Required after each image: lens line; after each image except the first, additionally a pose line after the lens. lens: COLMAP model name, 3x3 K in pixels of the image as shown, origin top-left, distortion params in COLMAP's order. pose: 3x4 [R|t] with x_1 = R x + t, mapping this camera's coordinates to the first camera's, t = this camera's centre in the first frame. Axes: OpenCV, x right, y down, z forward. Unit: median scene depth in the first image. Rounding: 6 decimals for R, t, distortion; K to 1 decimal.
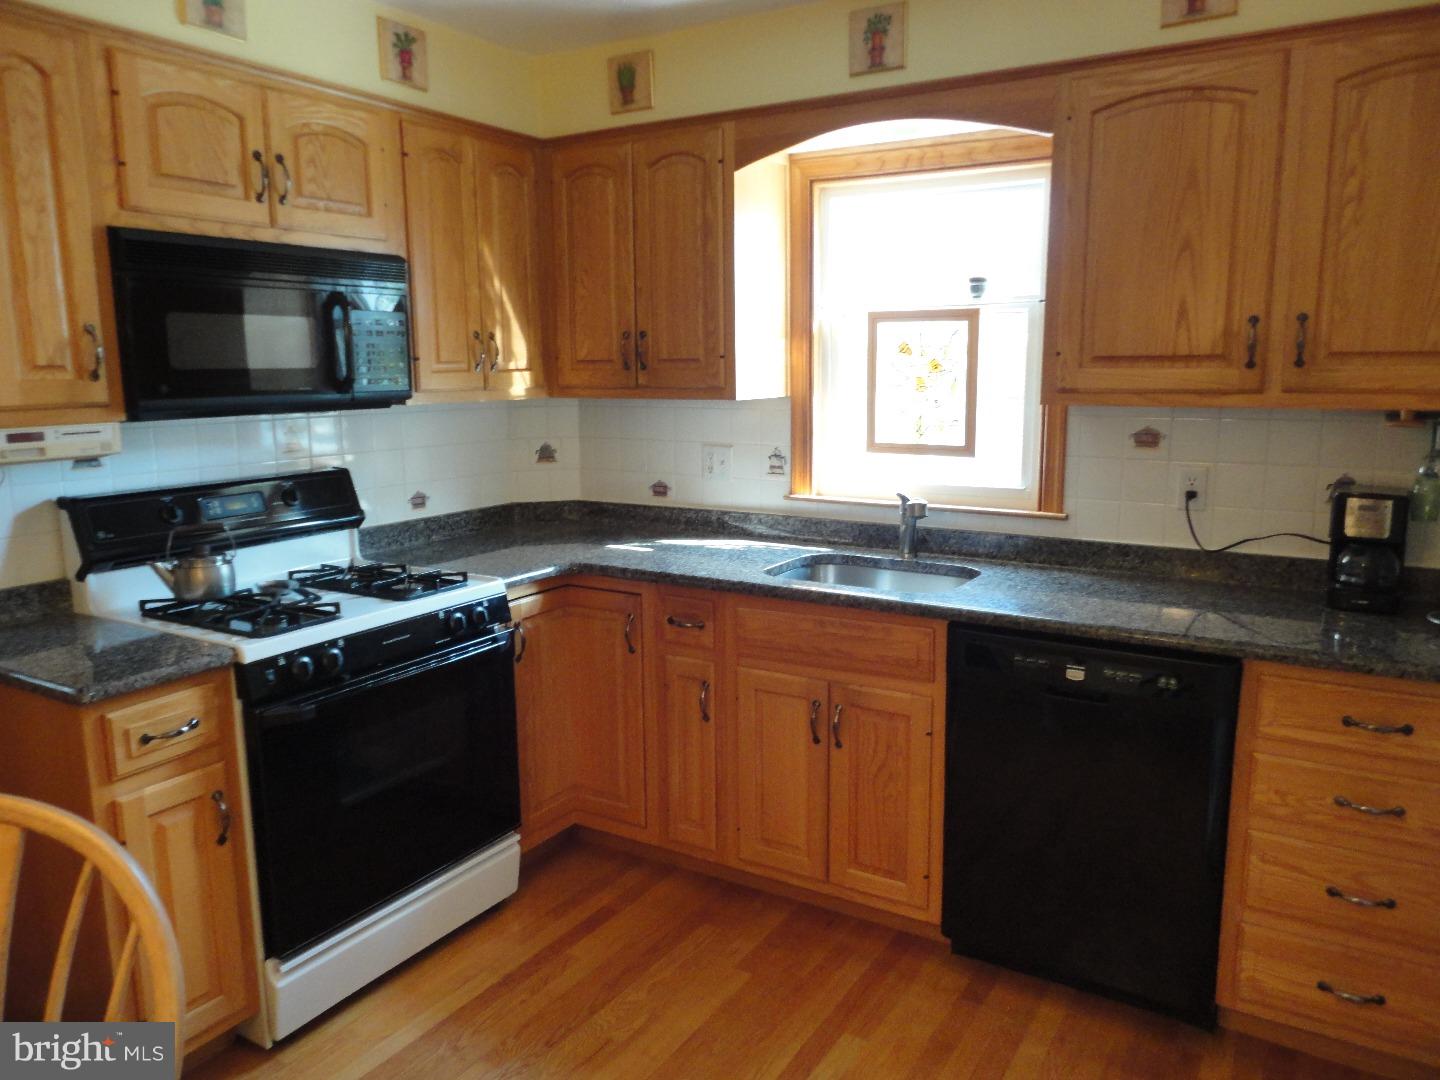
lens RADIAL K [[1051.9, 0, 717.6], [0, 1051.9, 537.0], [0, 0, 1]] dist [0.005420, 0.008787]
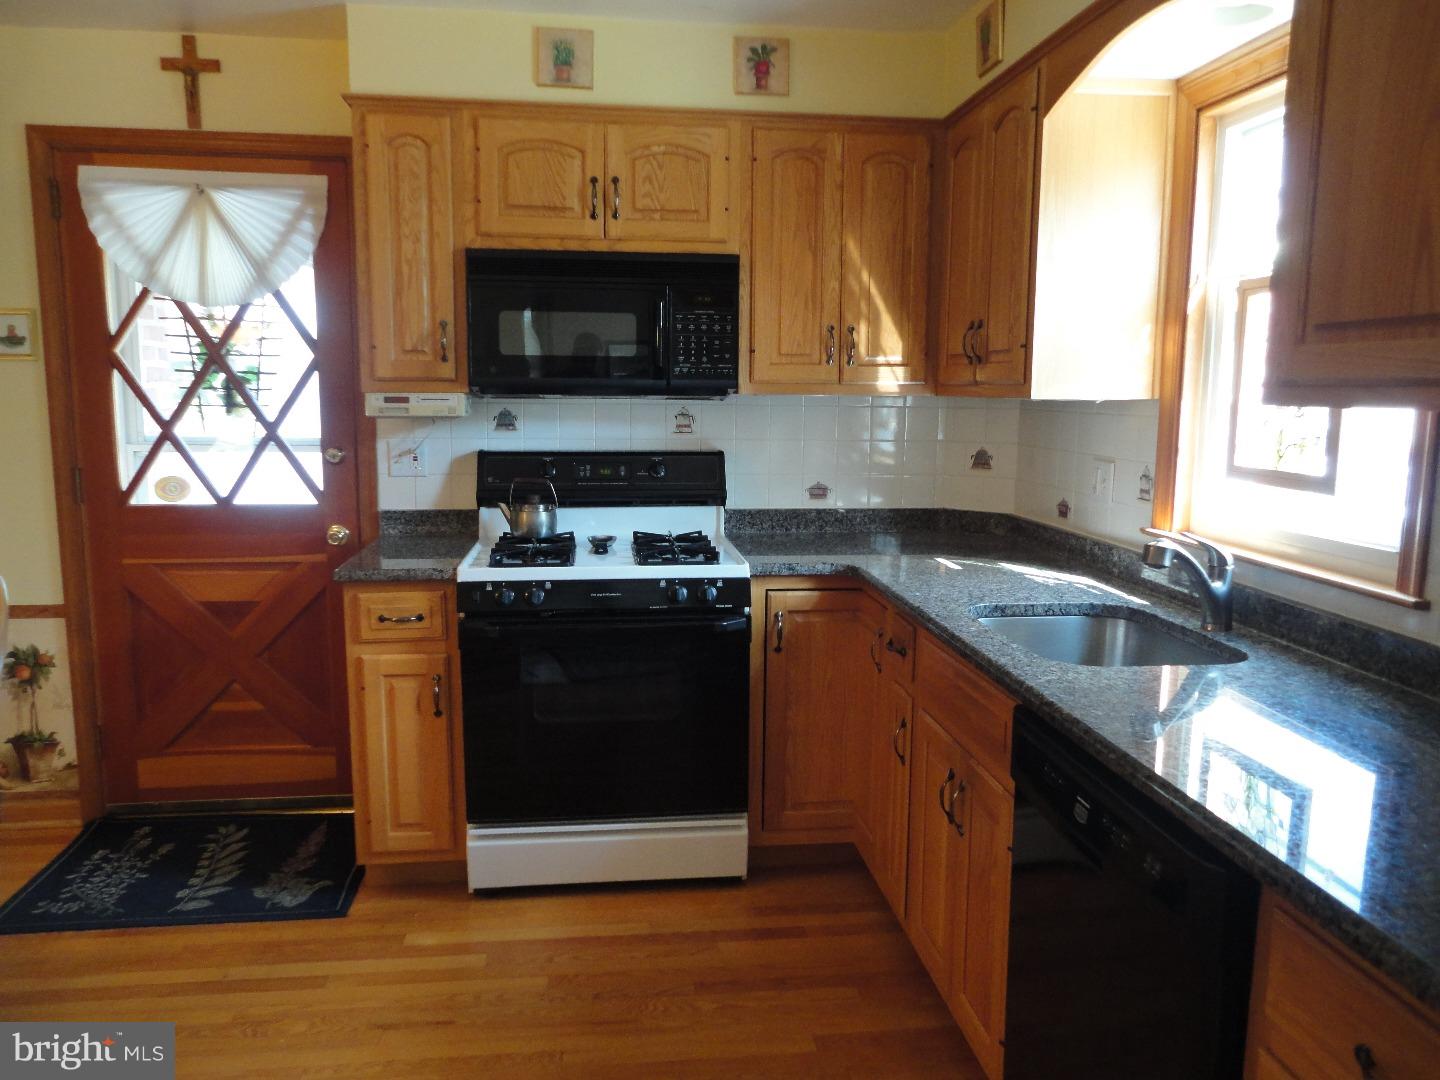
lens RADIAL K [[1051.9, 0, 717.6], [0, 1051.9, 537.0], [0, 0, 1]] dist [0.005420, 0.008787]
pose [[0.620230, 0.126061, -0.774224, 0.591304], [-0.144351, 0.988489, 0.045309, -0.029532], [0.771024, 0.083658, 0.631287, 0.350443]]
